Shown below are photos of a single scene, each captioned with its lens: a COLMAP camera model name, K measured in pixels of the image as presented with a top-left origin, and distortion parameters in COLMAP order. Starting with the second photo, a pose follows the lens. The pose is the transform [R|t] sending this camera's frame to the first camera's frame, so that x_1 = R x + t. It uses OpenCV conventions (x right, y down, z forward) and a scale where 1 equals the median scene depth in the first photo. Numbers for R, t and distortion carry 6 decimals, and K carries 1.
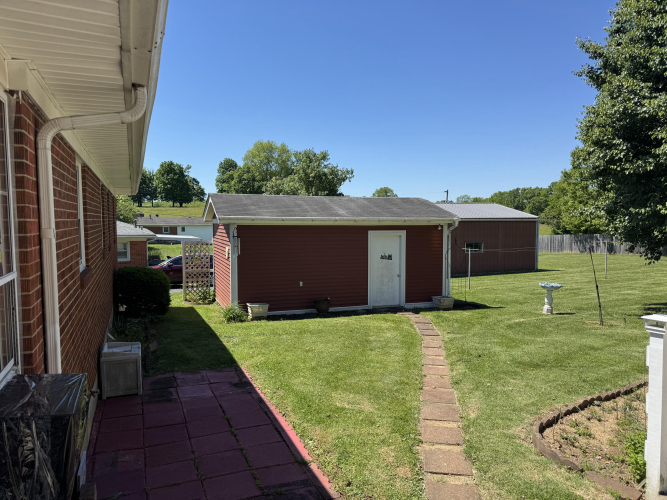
lens RADIAL K [[468.5, 0, 328.2], [0, 468.5, 250.8], [0, 0, 1]] dist [0.066197, -0.071500]
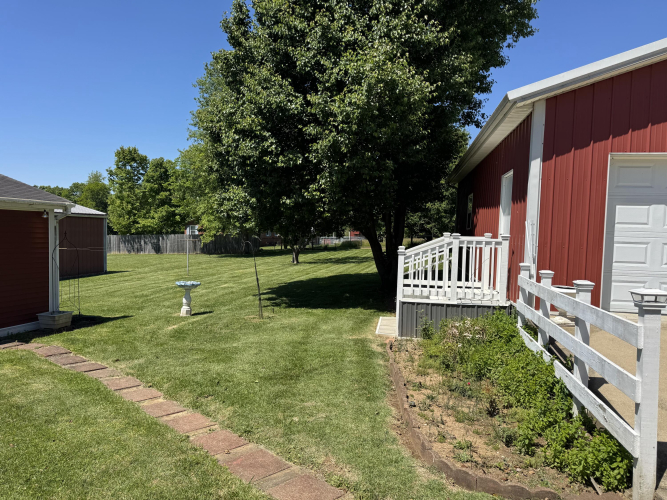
lens RADIAL K [[468.7, 0, 333.5], [0, 468.7, 250.0], [0, 0, 1]] dist [0.068519, -0.079776]
pose [[0.584886, -0.018995, 0.810893, -0.106369], [0.025403, 0.999664, 0.005094, 0.012295], [-0.810717, 0.017619, 0.585173, 0.276783]]
